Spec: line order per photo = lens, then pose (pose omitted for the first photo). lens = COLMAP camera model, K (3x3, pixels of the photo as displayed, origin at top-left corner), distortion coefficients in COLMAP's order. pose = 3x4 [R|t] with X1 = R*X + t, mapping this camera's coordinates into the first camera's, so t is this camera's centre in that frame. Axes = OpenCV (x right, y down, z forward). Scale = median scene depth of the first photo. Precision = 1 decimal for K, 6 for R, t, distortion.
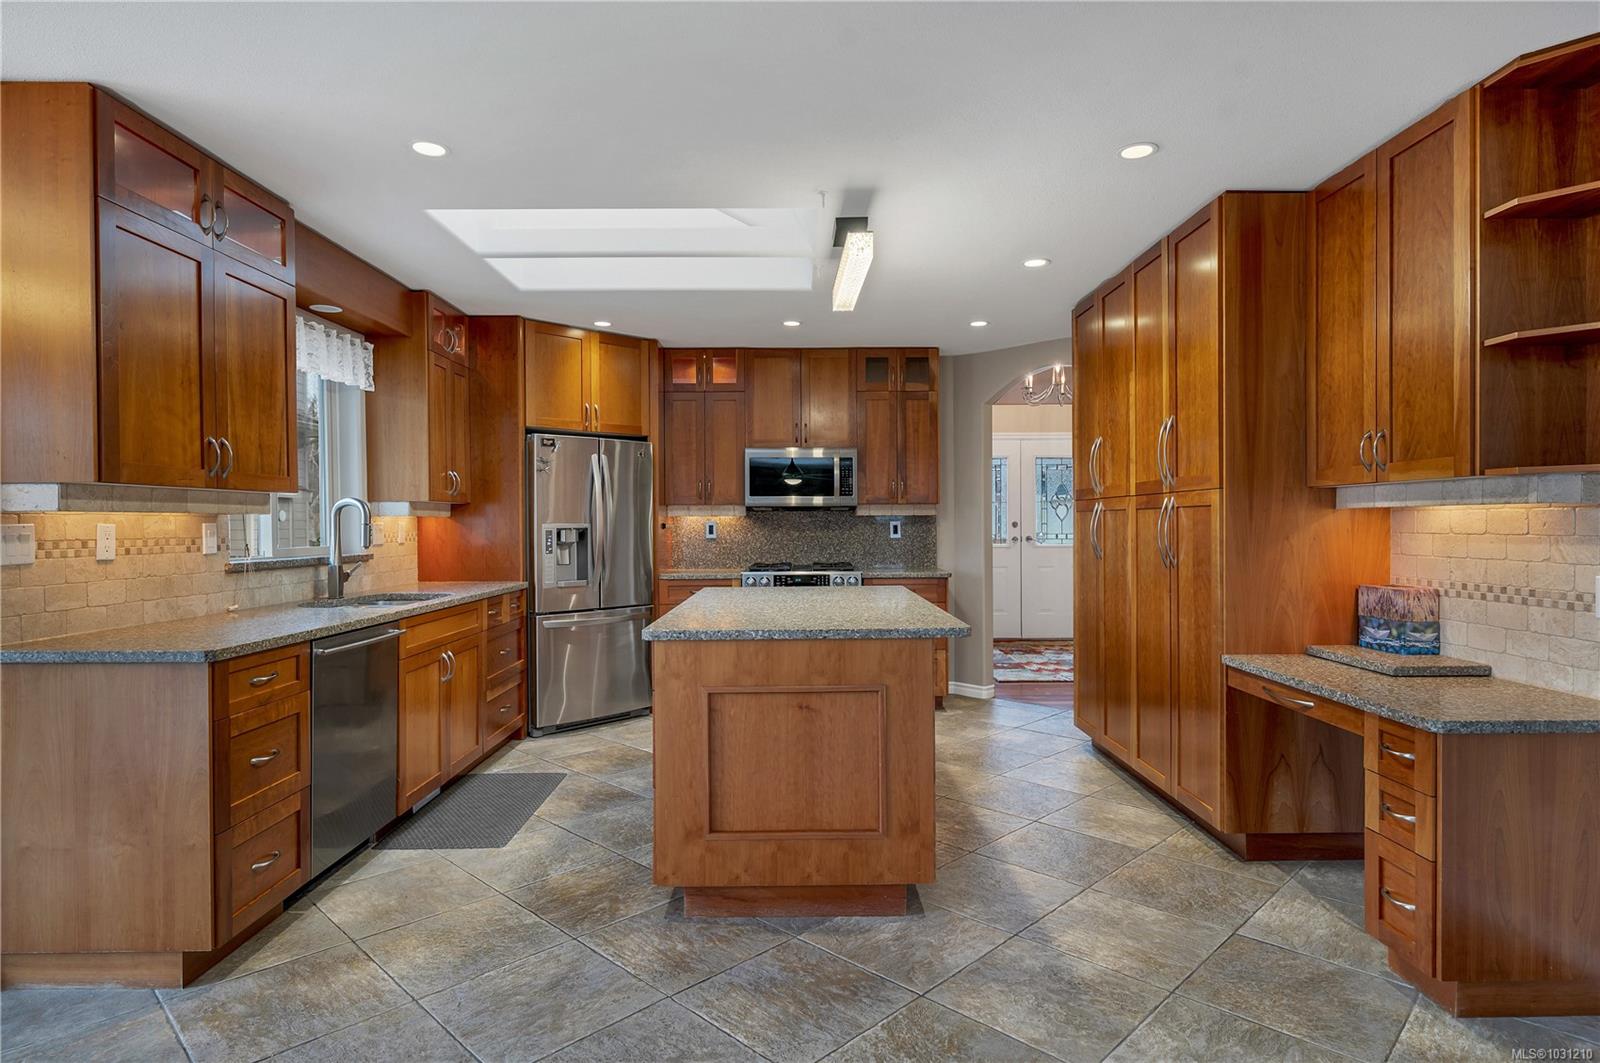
lens RADIAL K [[866.8, 0, 808.6], [0, 866.8, 533.8], [0, 0, 1]] dist [-0.001768, 0.000151]
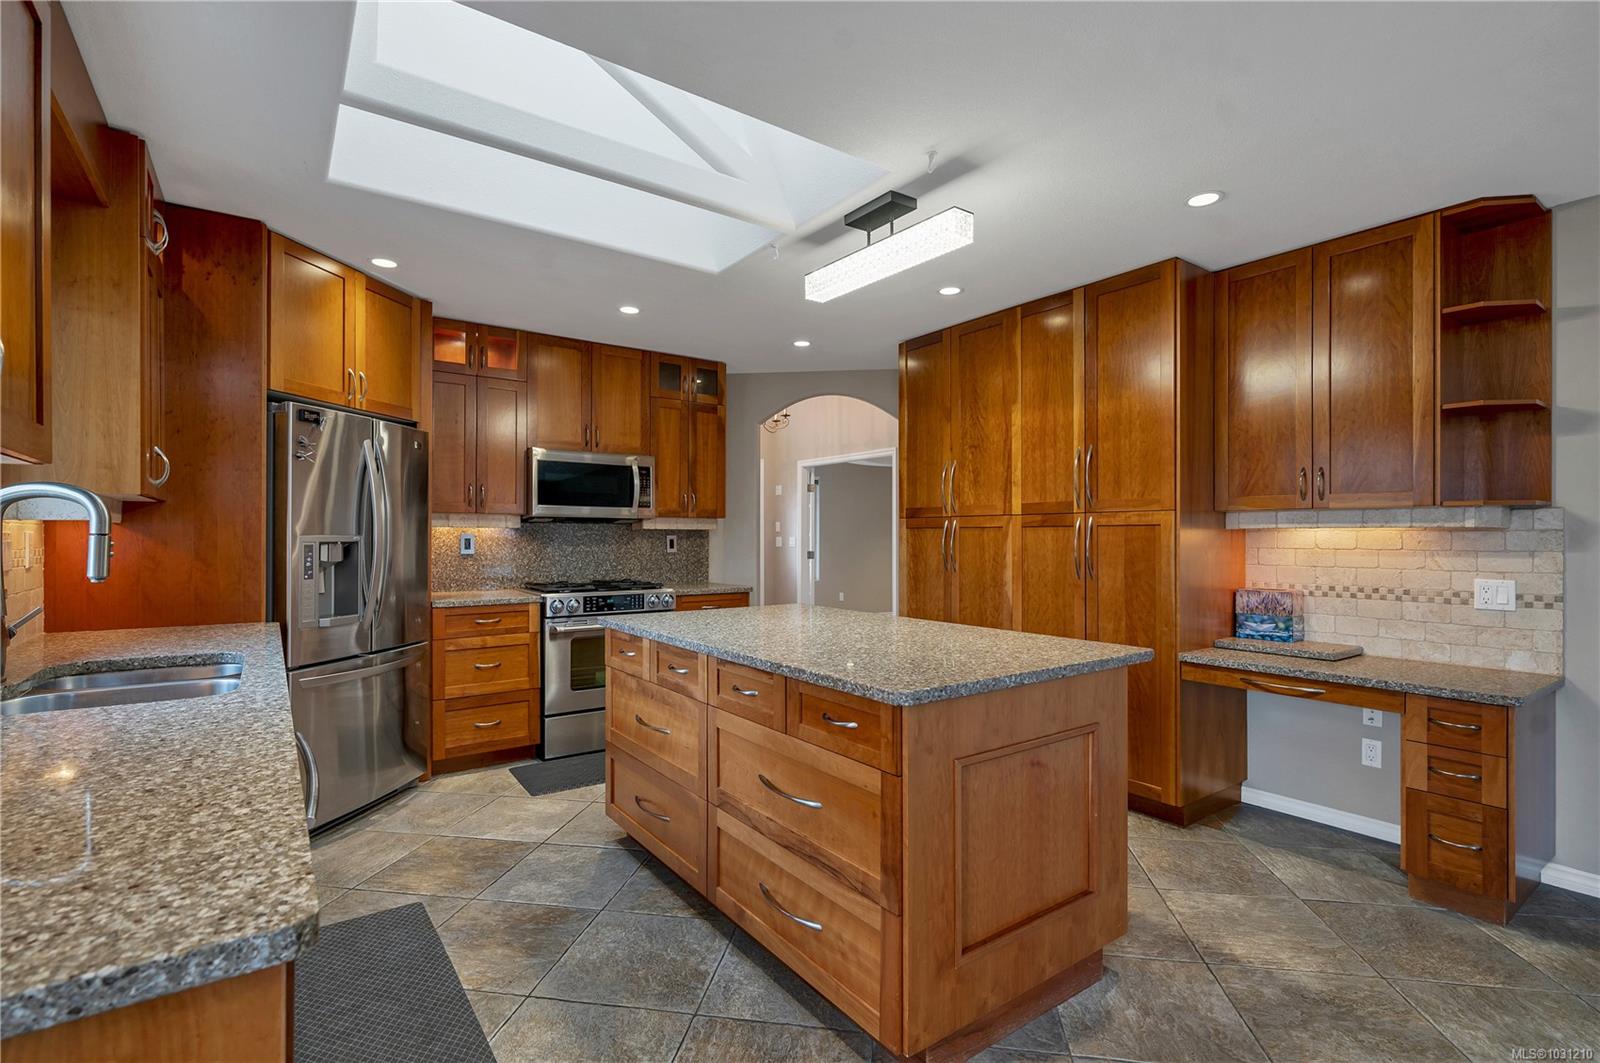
lens RADIAL K [[737.5, 0, 803.4], [0, 737.5, 537.0], [0, 0, 1]] dist [0.000651, -0.000083]
pose [[0.817972, 0.006540, 0.575222, -0.510285], [0.000796, 0.999922, -0.012500, -0.004489], [-0.575258, 0.010683, 0.817902, 0.482692]]
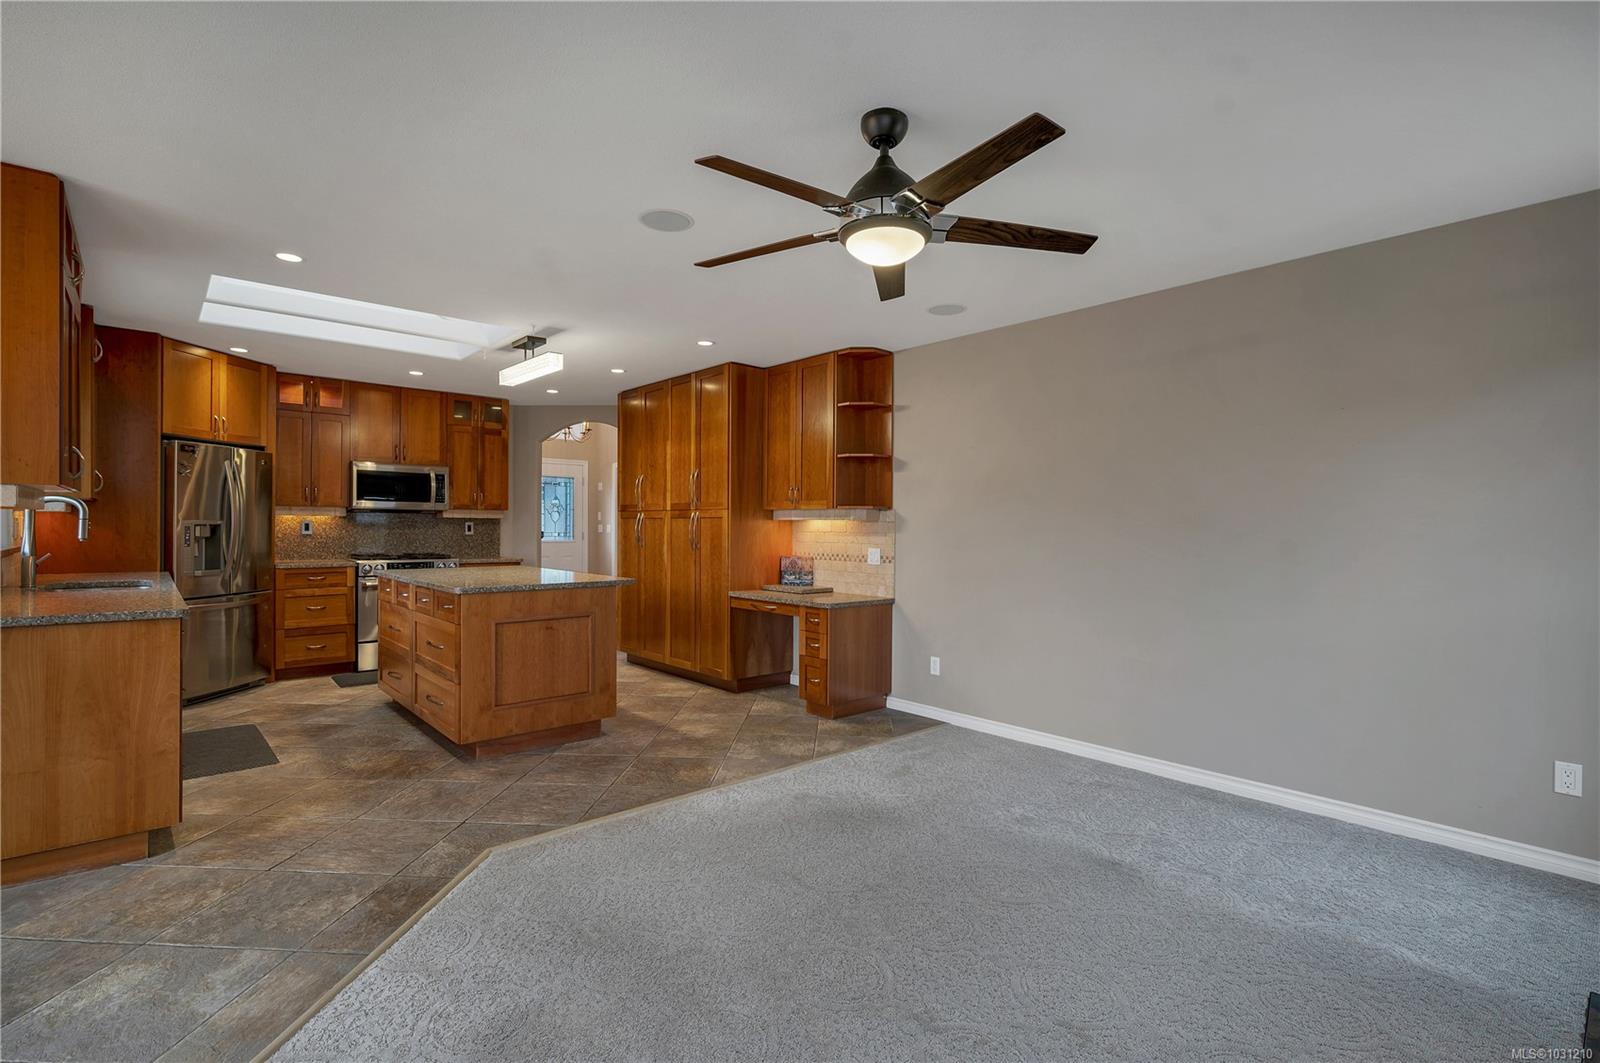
lens RADIAL K [[740.2, 0, 800.0], [0, 740.2, 531.5], [0, 0, 1]] dist [0.000443, -0.000377]
pose [[0.757247, 0.006602, 0.653095, -0.526624], [-0.003929, 0.999977, -0.005552, 0.008519], [-0.653117, 0.001638, 0.757255, -0.415780]]
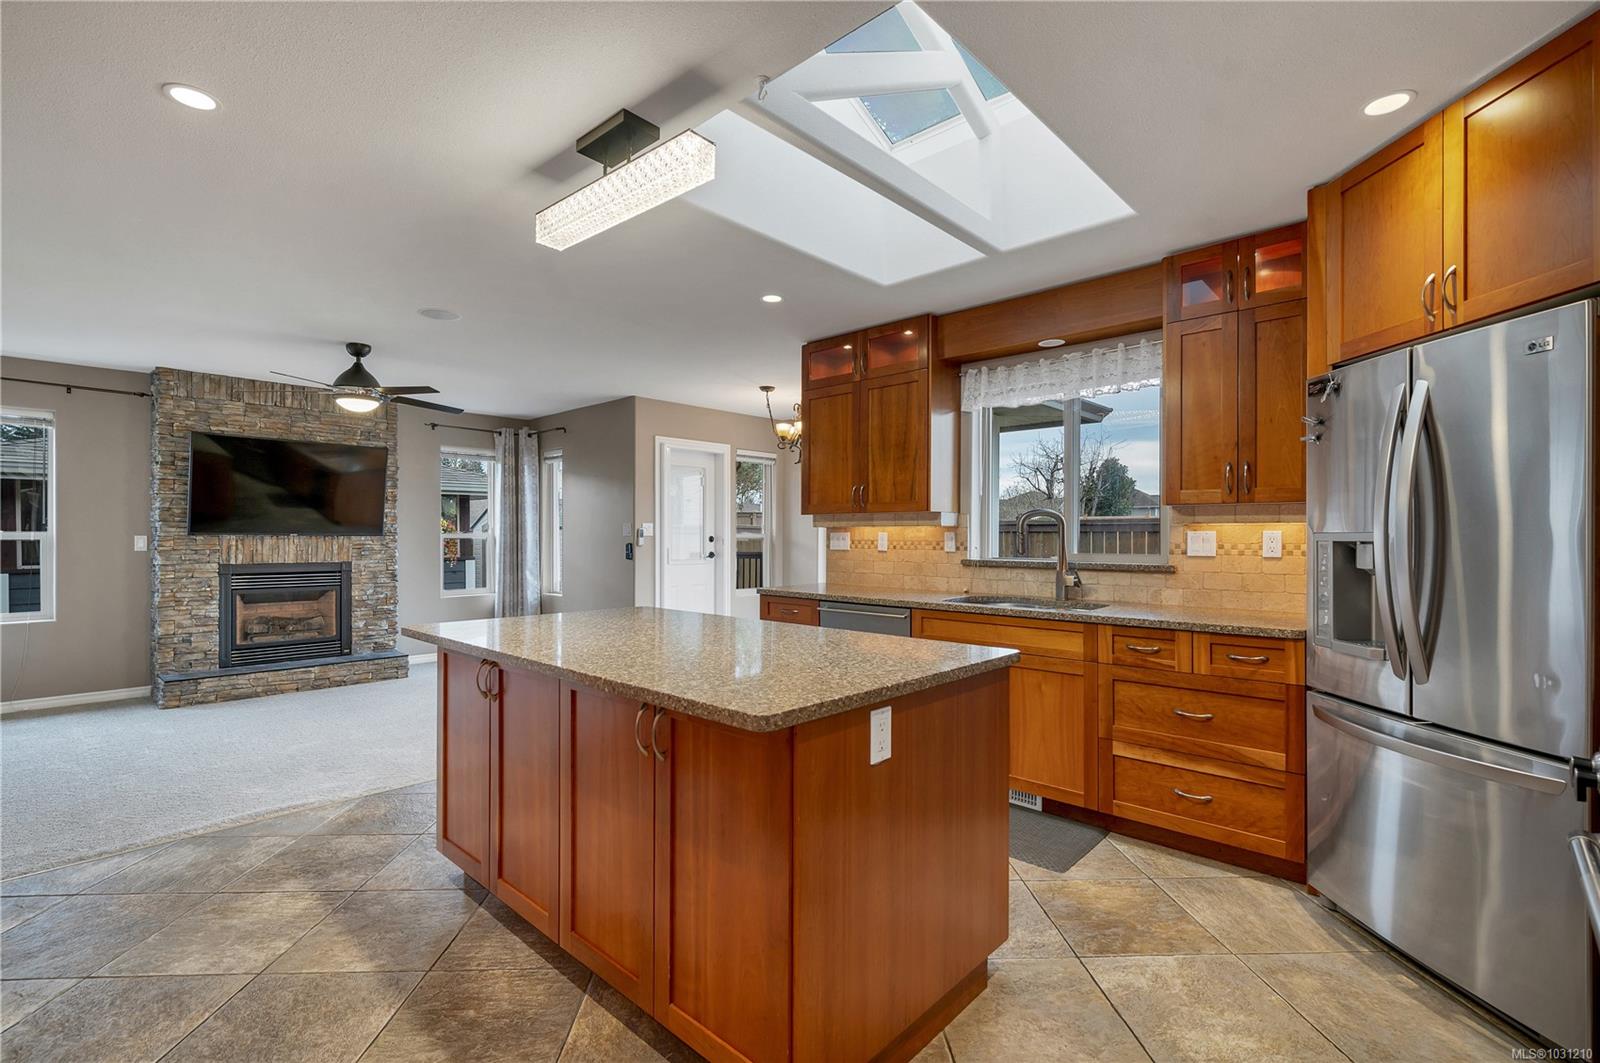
lens RADIAL K [[718.4, 0, 800.8], [0, 718.4, 538.2], [0, 0, 1]] dist [0.000265, 0.000072]
pose [[-0.688318, 0.009485, -0.725347, 0.435140], [-0.005842, 0.999810, 0.018618, -0.024370], [0.725386, 0.017053, -0.688131, 1.739887]]
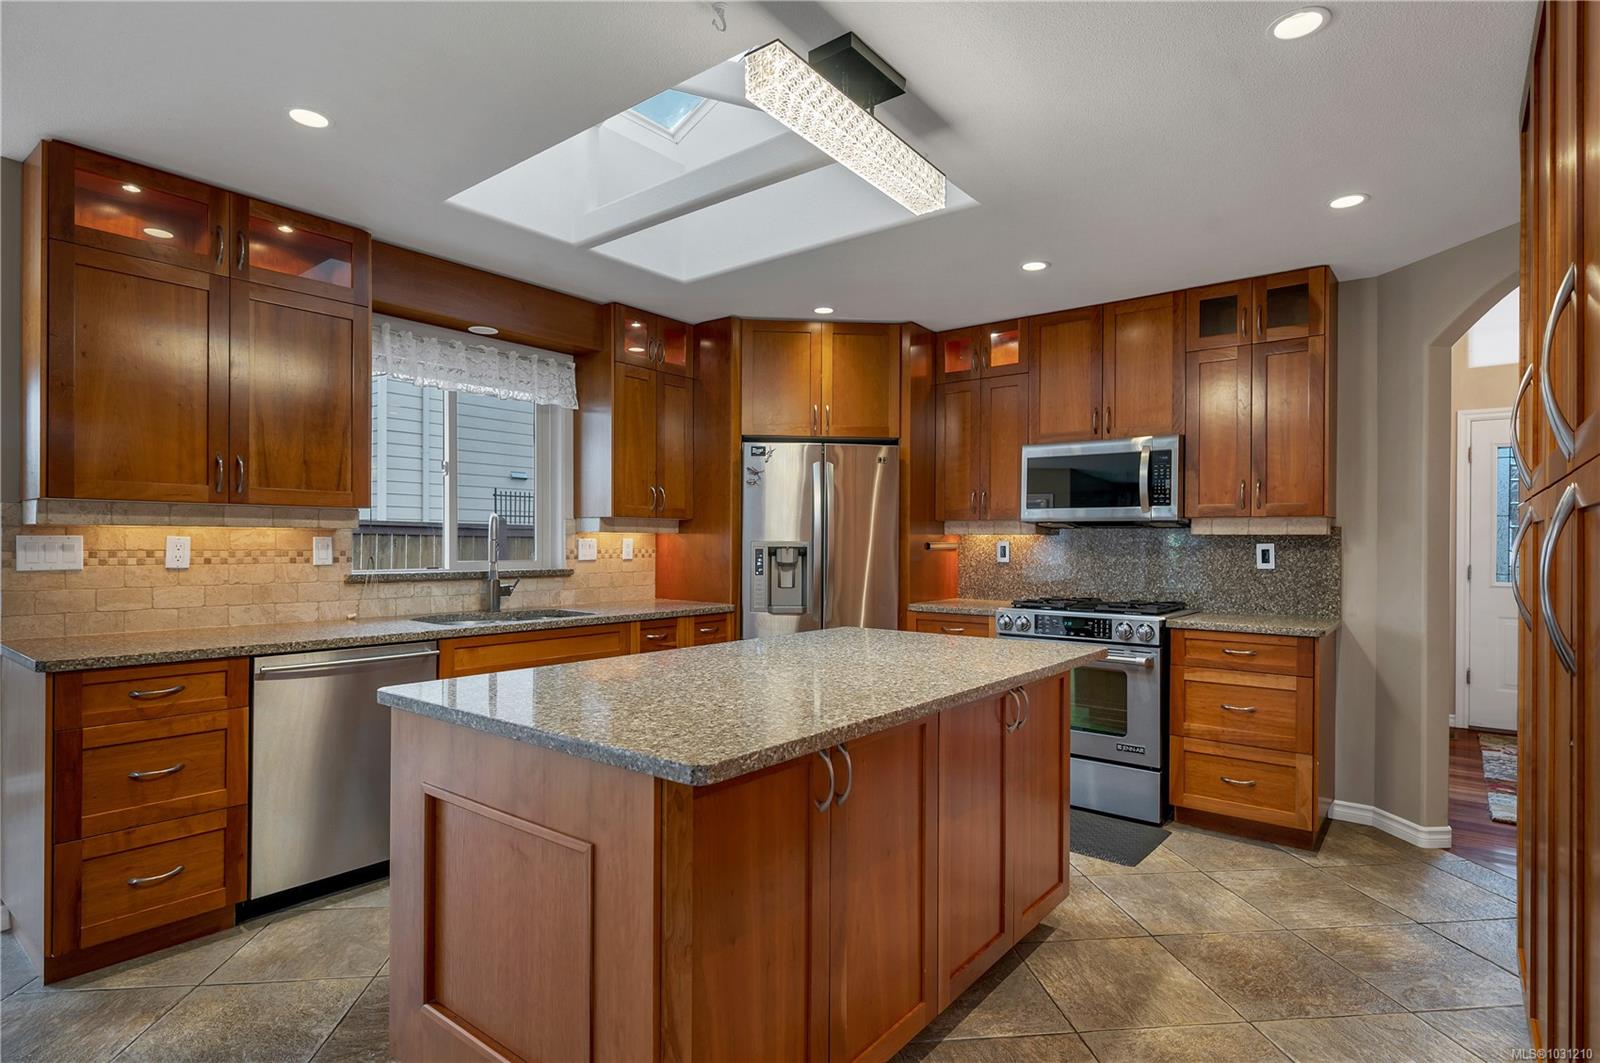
lens RADIAL K [[823.5, 0, 804.4], [0, 823.5, 544.9], [0, 0, 1]] dist [0.000545, 0.000150]
pose [[0.779047, 0.012248, -0.626846, 0.440400], [-0.018241, 0.999829, -0.003133, -0.010356], [0.626700, 0.013875, 0.779137, 0.590396]]
